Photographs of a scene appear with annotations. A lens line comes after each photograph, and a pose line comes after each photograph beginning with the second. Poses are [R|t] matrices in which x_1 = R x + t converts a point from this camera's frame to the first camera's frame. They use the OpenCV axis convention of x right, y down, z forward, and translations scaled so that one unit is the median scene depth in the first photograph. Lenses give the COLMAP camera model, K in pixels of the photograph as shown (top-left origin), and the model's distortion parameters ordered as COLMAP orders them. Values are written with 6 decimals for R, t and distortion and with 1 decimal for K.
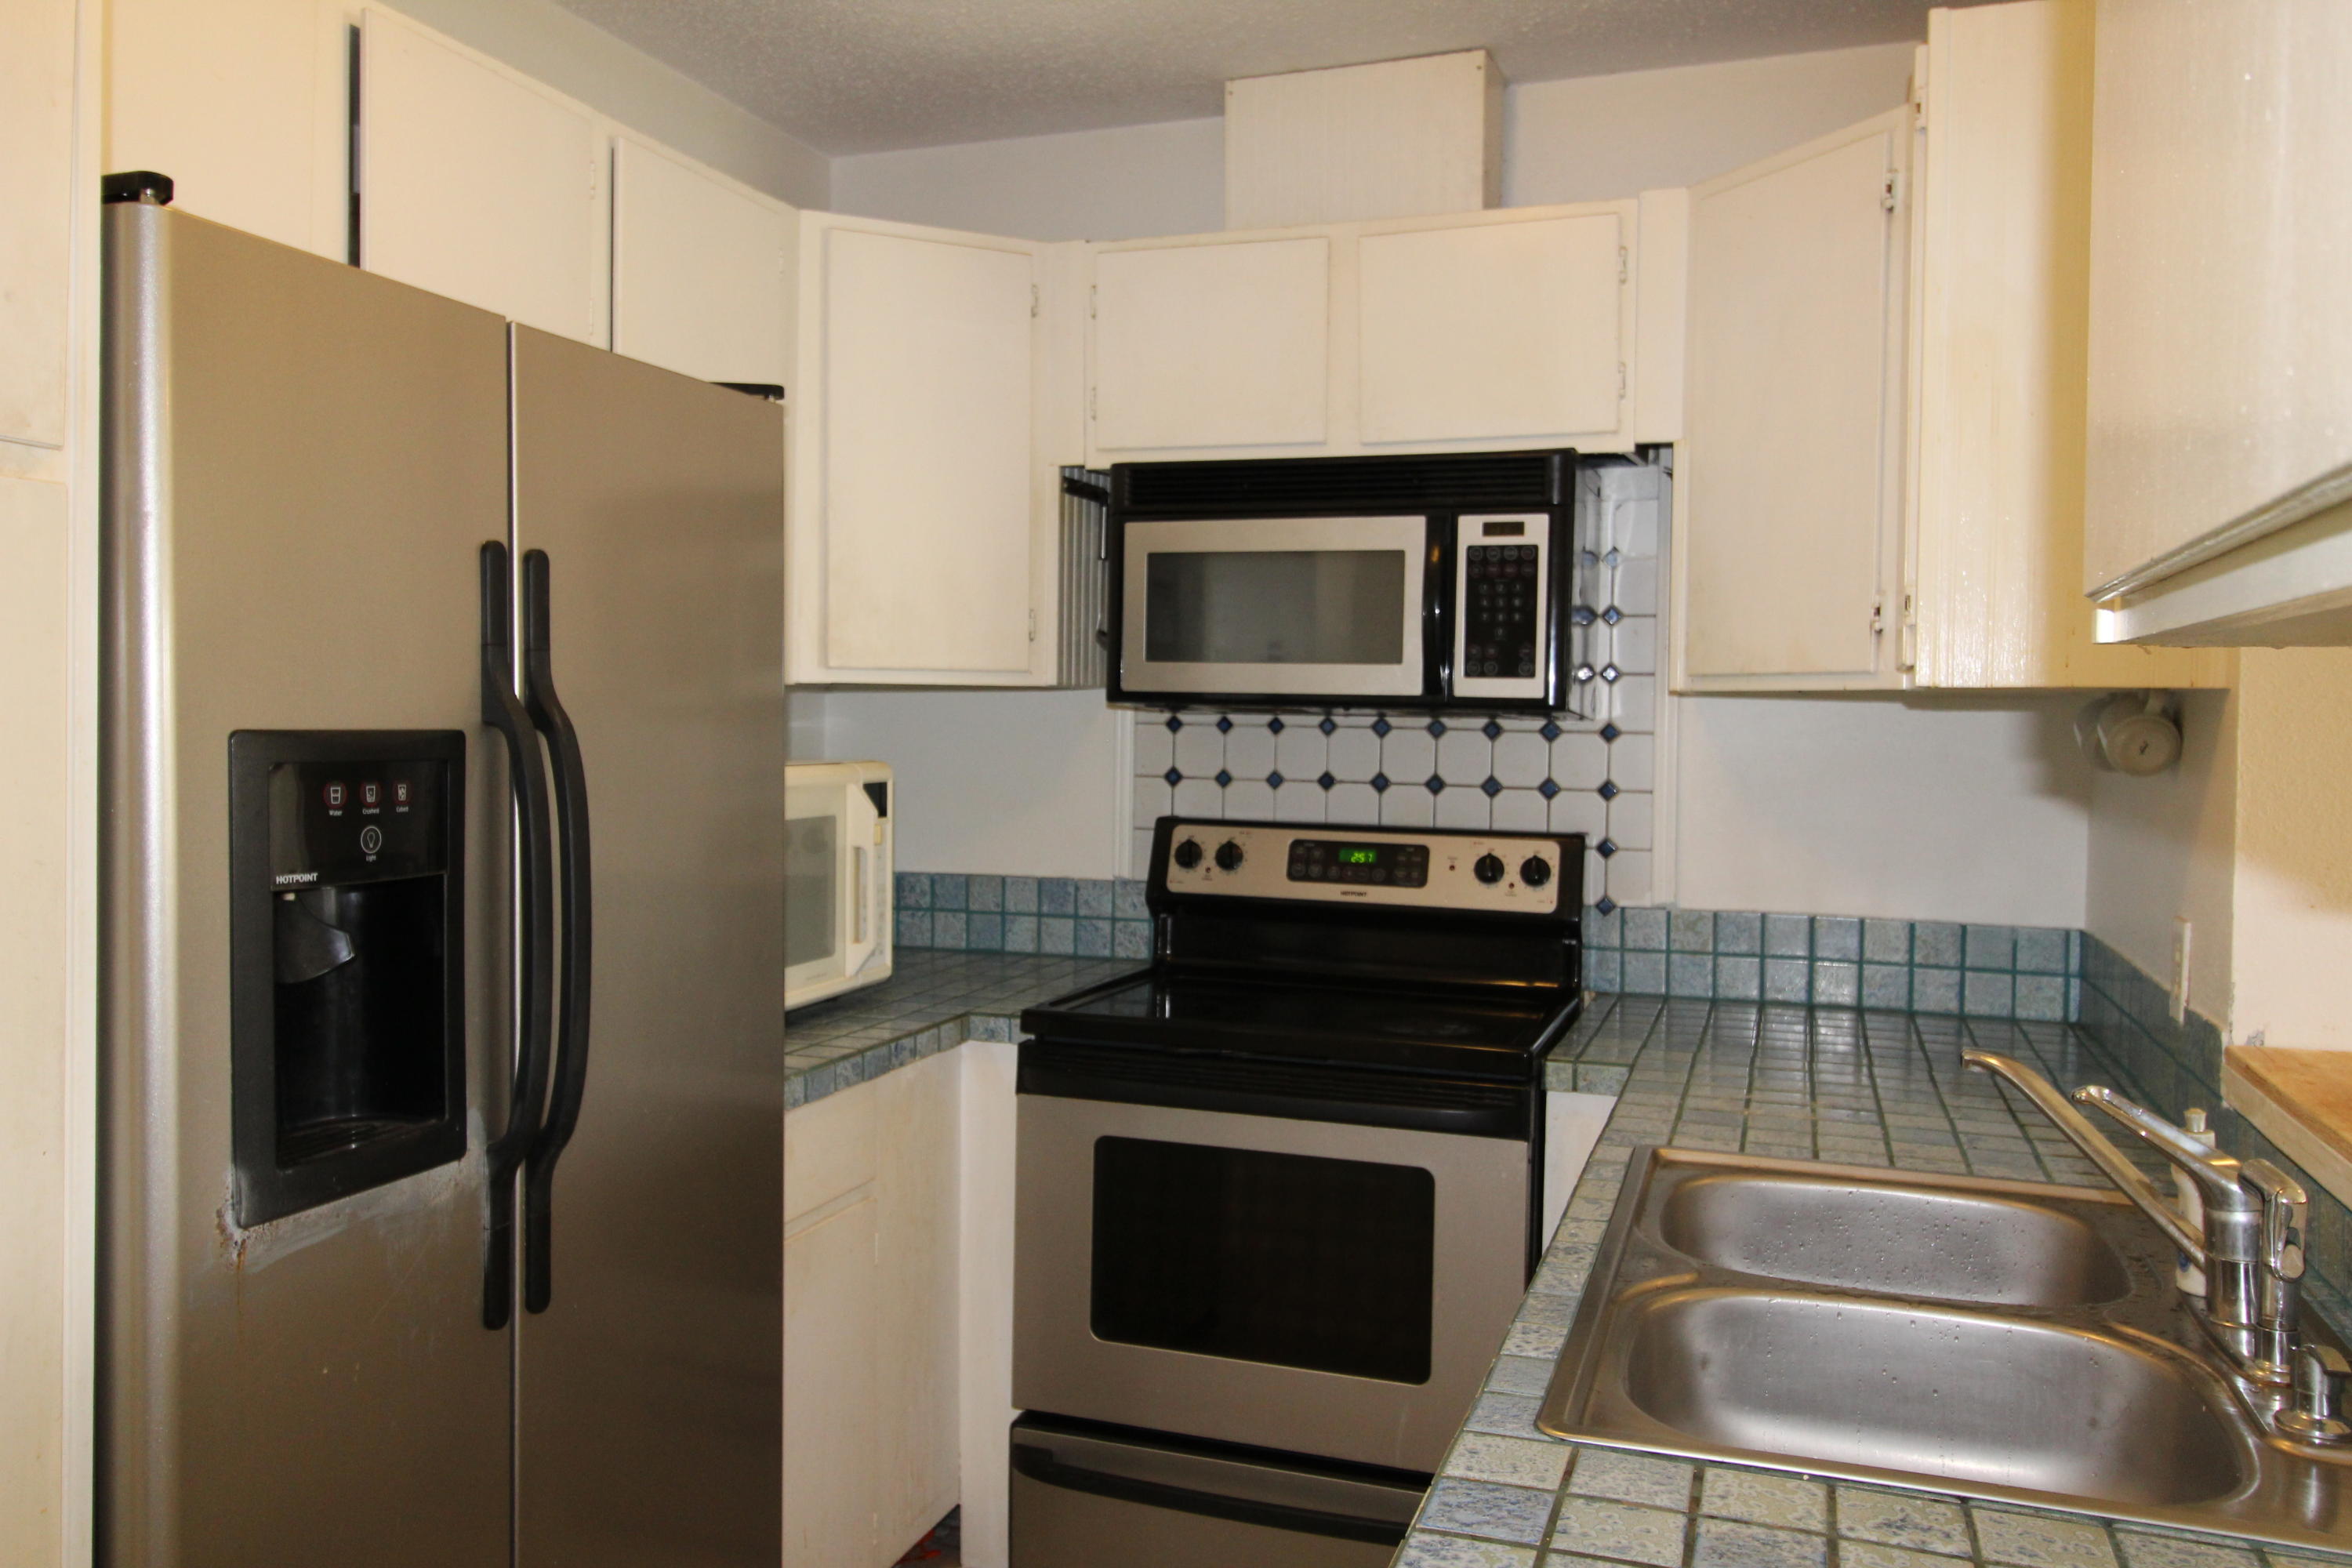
lens RADIAL K [[1759.8, 0, 1171.9], [0, 1759.8, 774.6], [0, 0, 1]] dist [0.023179, -0.003695]
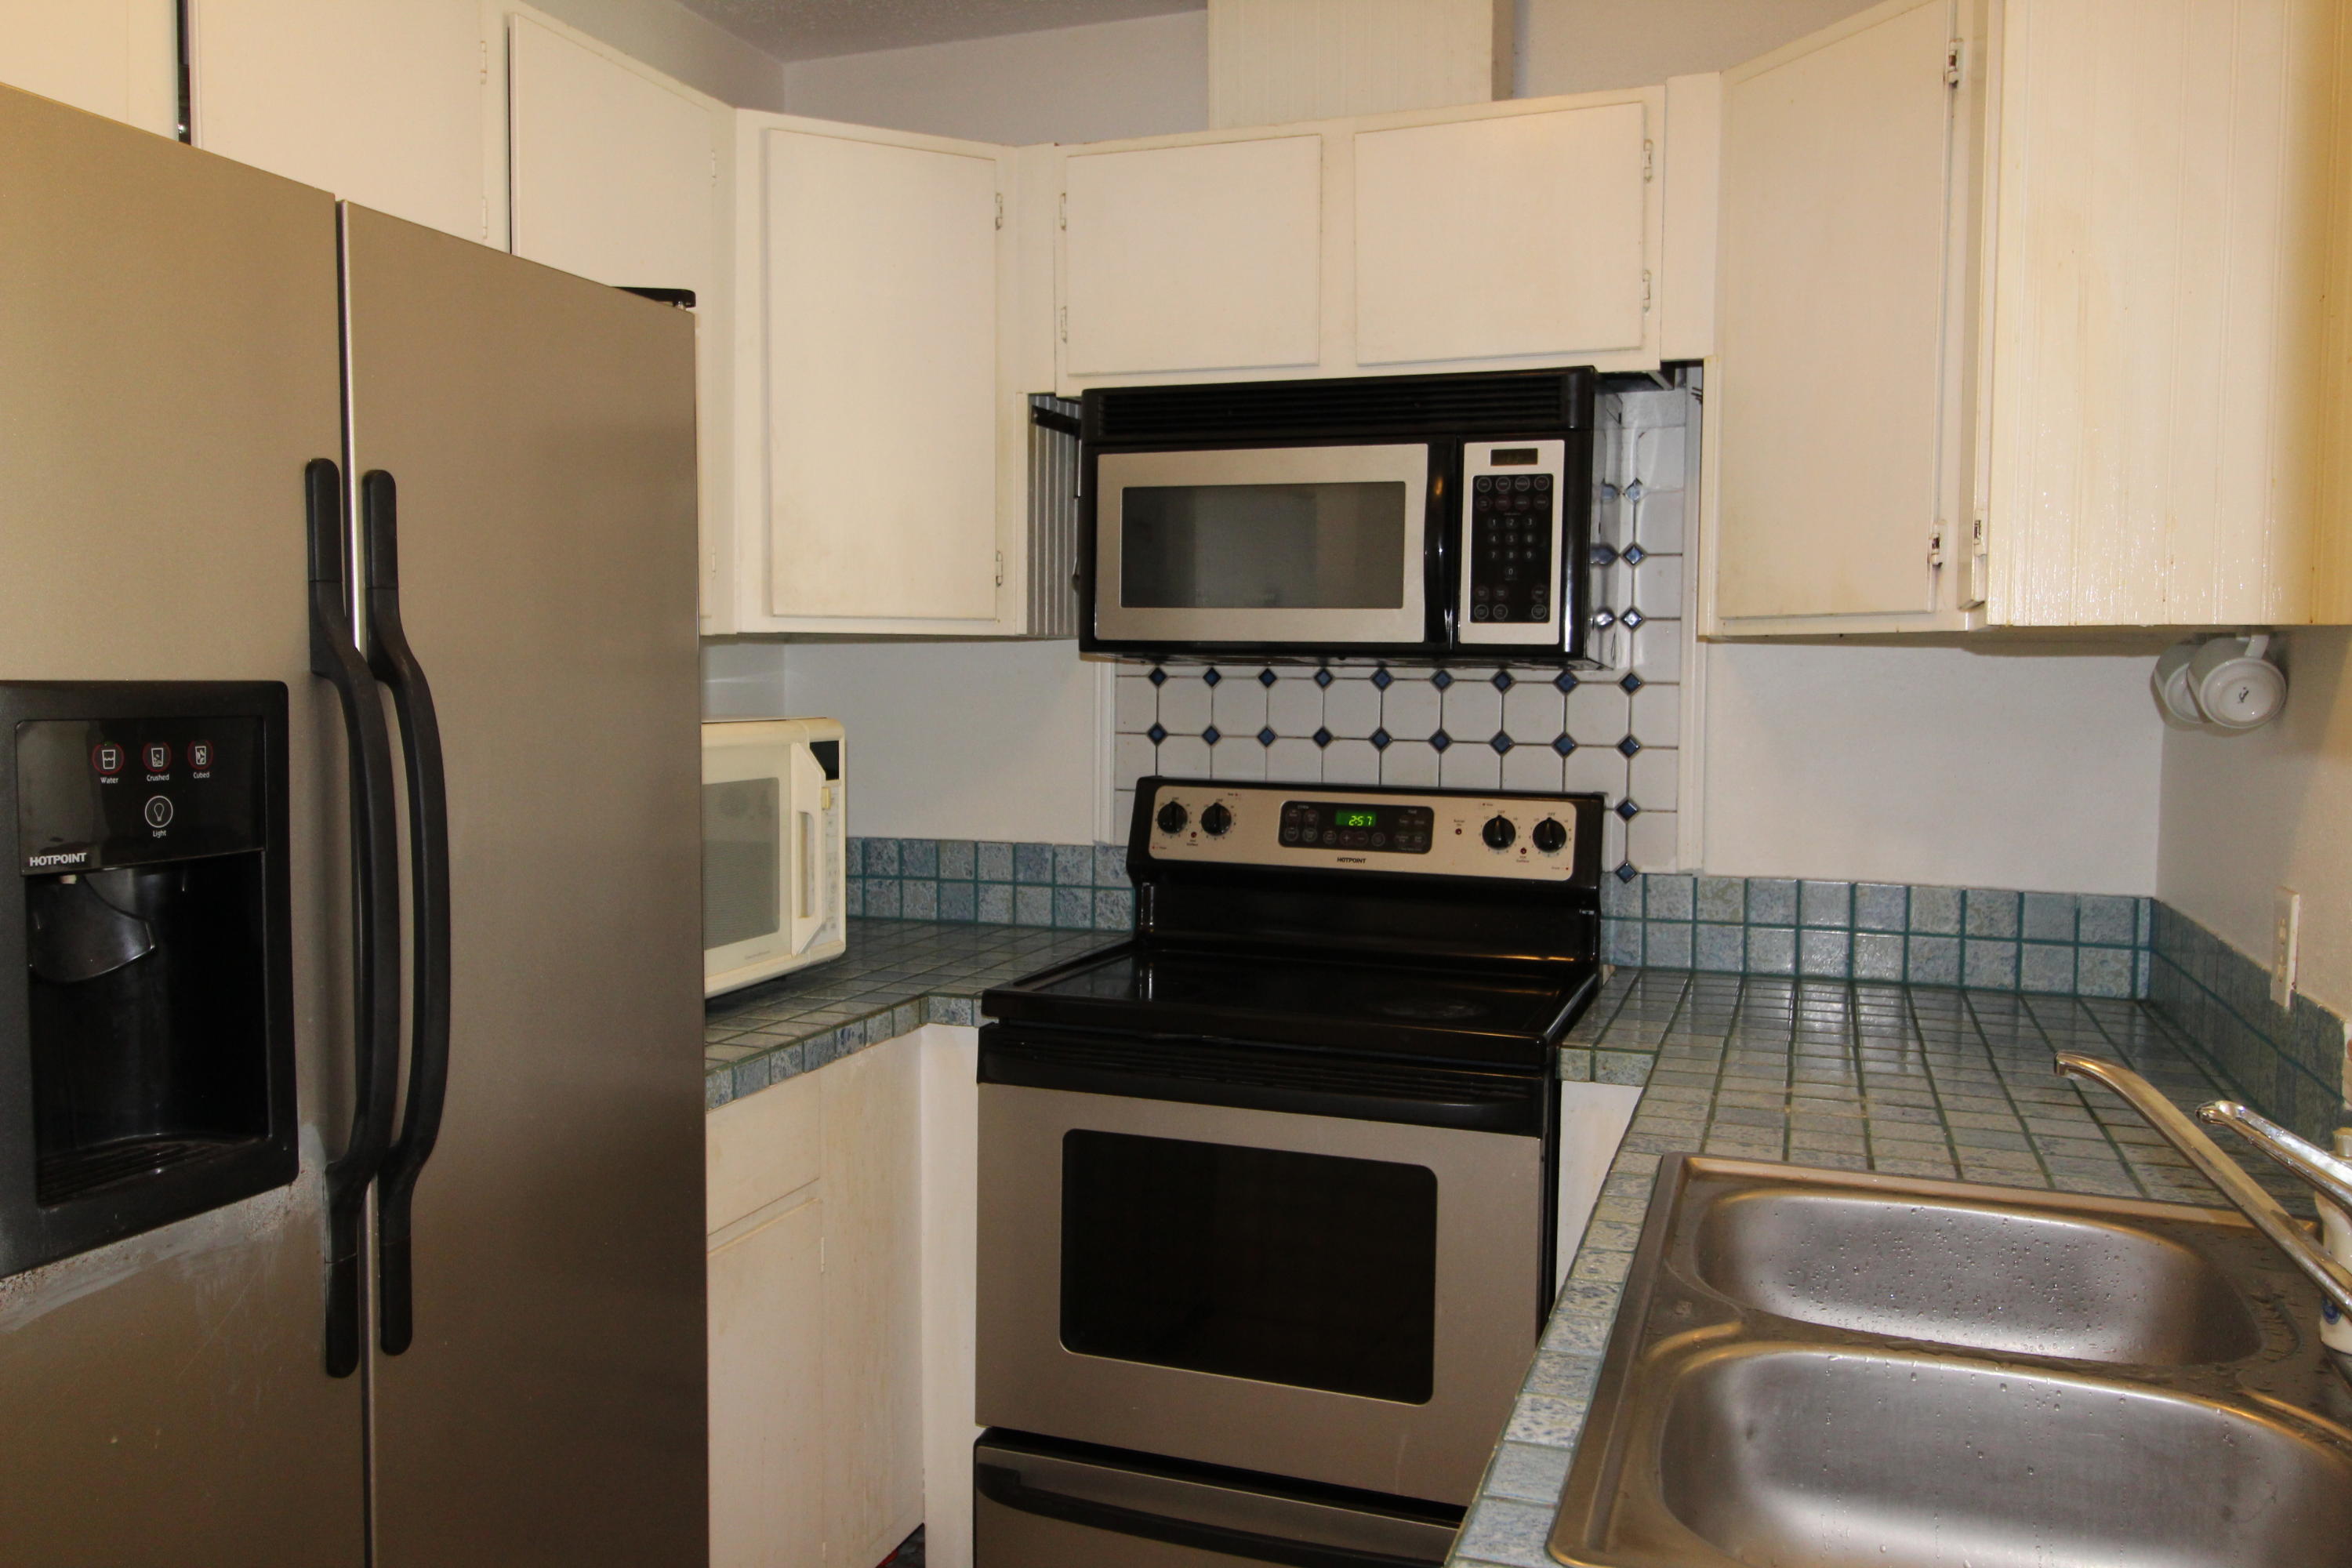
lens RADIAL K [[1759.8, 0, 1172.1], [0, 1759.8, 775.8], [0, 0, 1]] dist [0.023179, -0.003695]
pose [[0.999956, -0.004306, -0.008340, 0.019555], [0.004511, 0.999685, 0.024689, 0.000589], [0.008231, -0.024726, 0.999660, 0.091291]]
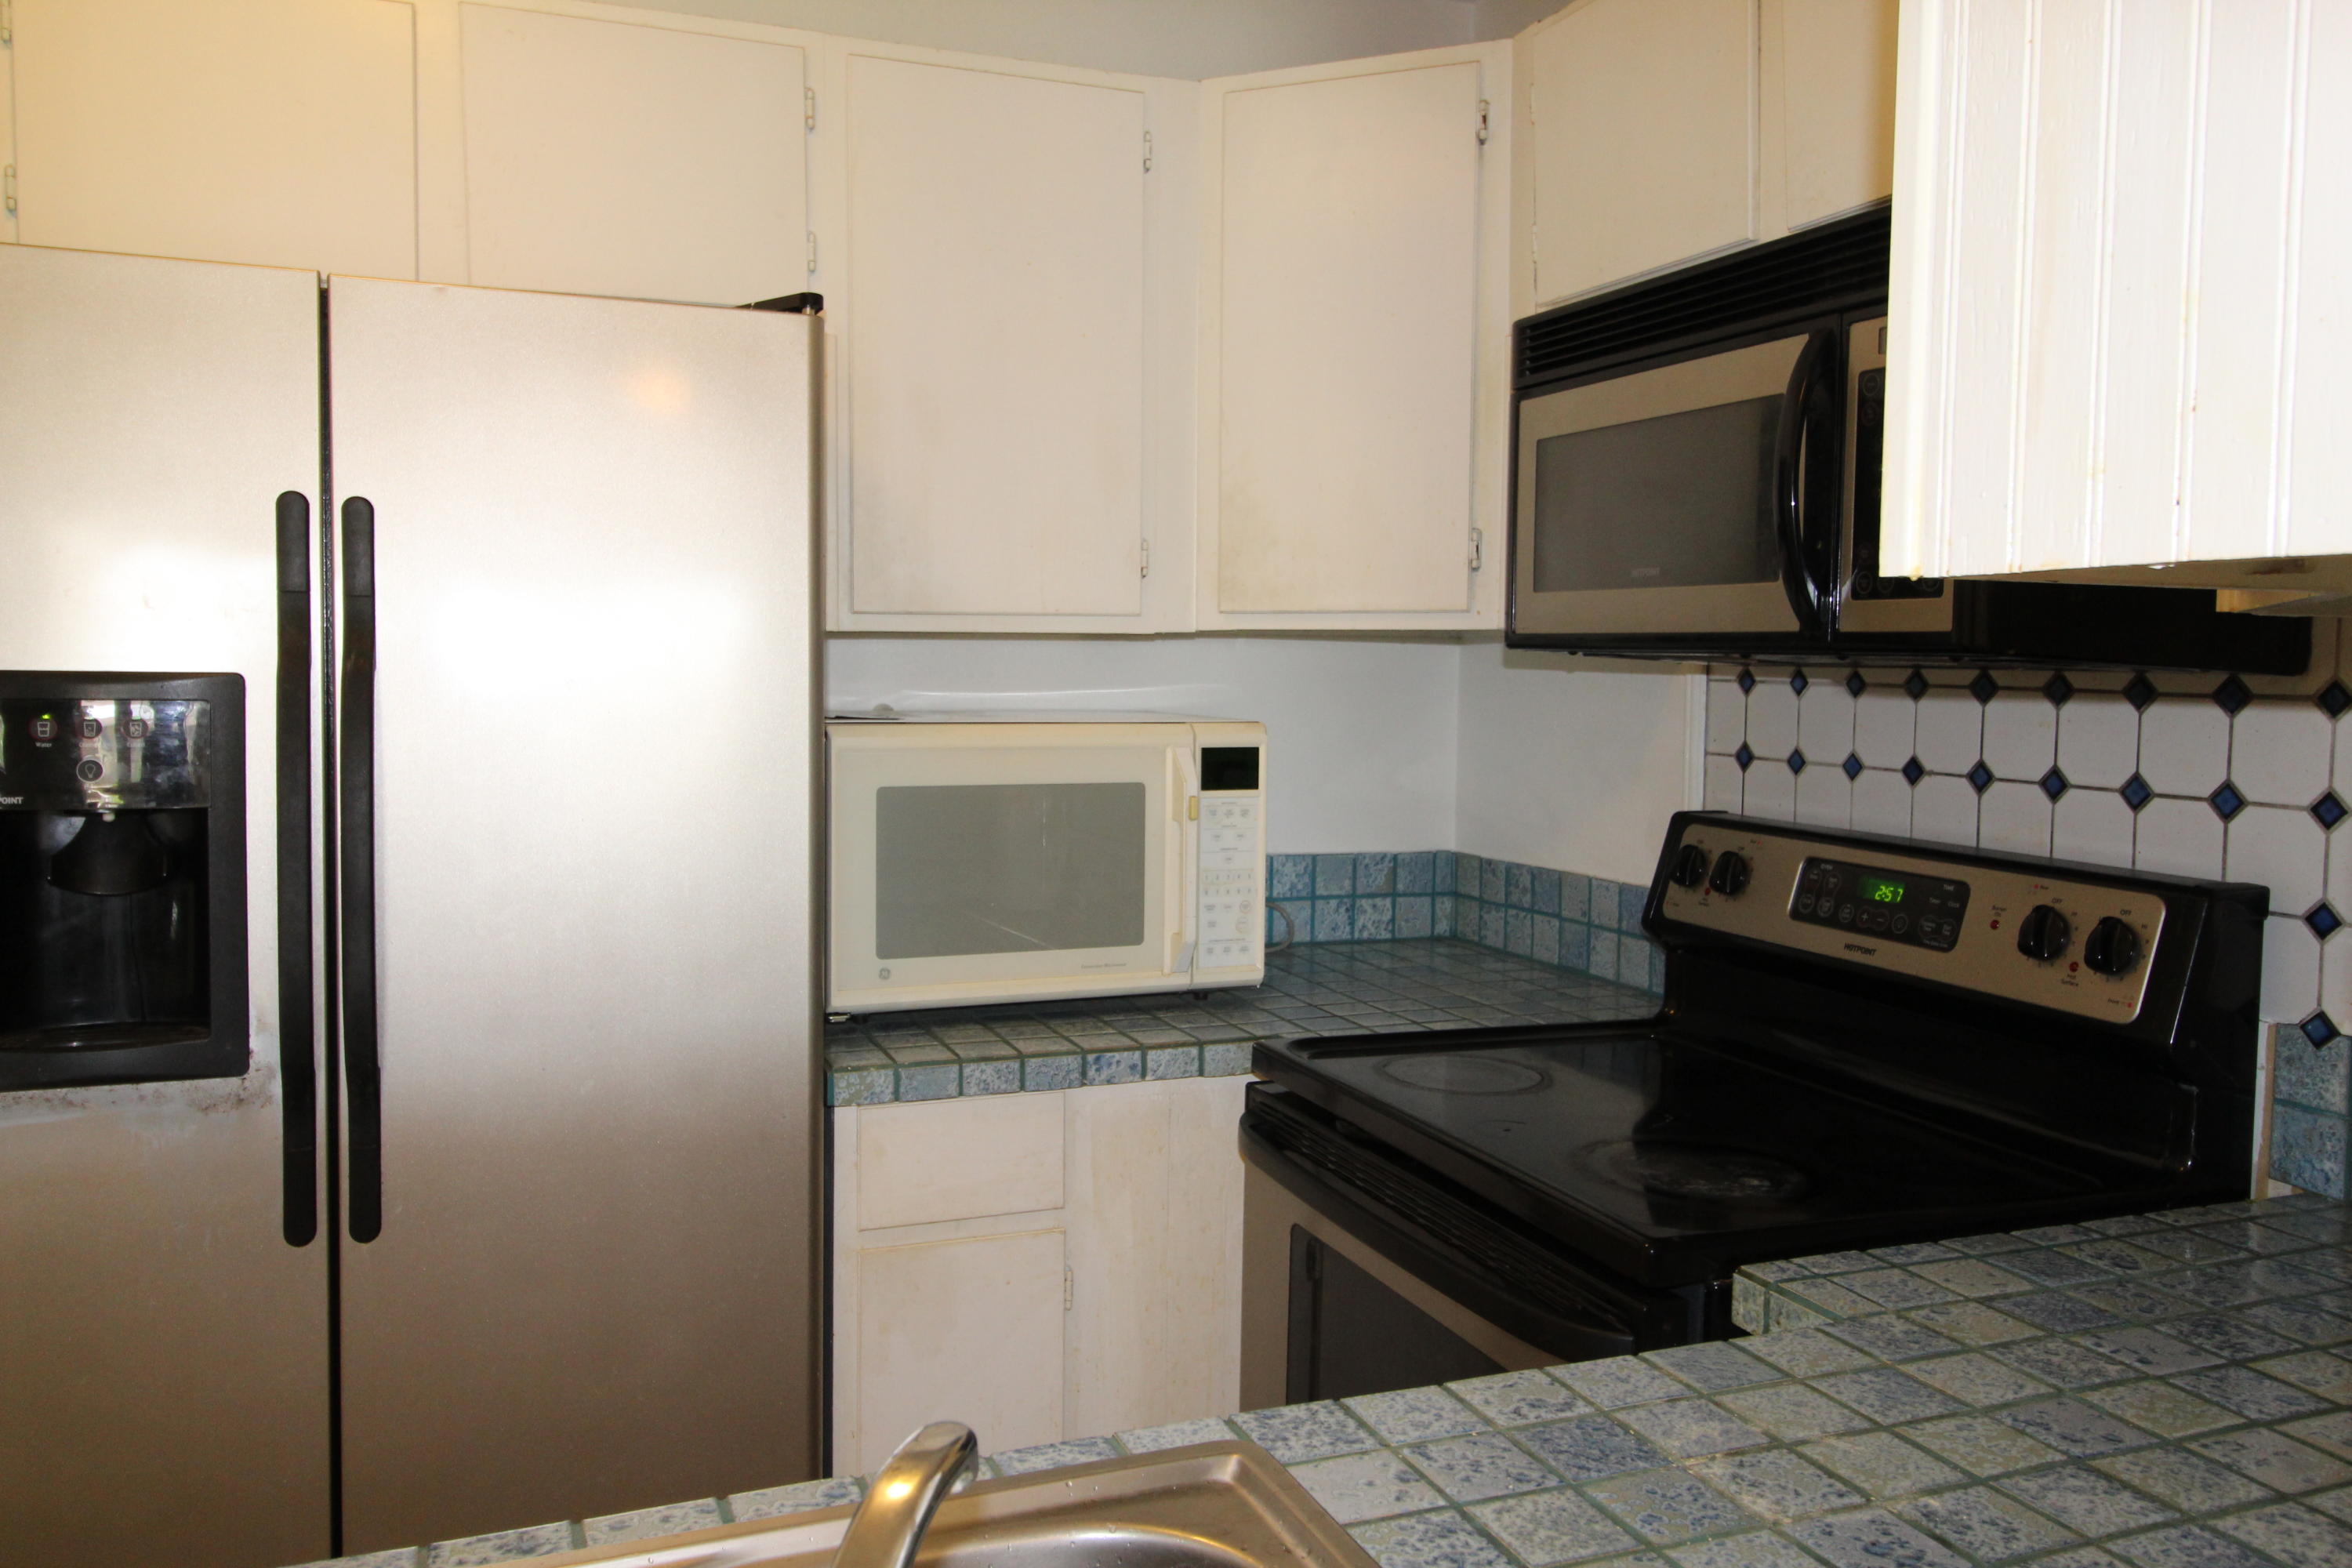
lens RADIAL K [[1759.8, 0, 1177.8], [0, 1759.8, 768.0], [0, 0, 1]] dist [0.023179, -0.003695]
pose [[0.651100, 0.040253, -0.757923, 0.465219], [-0.028966, 0.999183, 0.028183, -0.008961], [0.758439, 0.003604, 0.651734, 0.443219]]
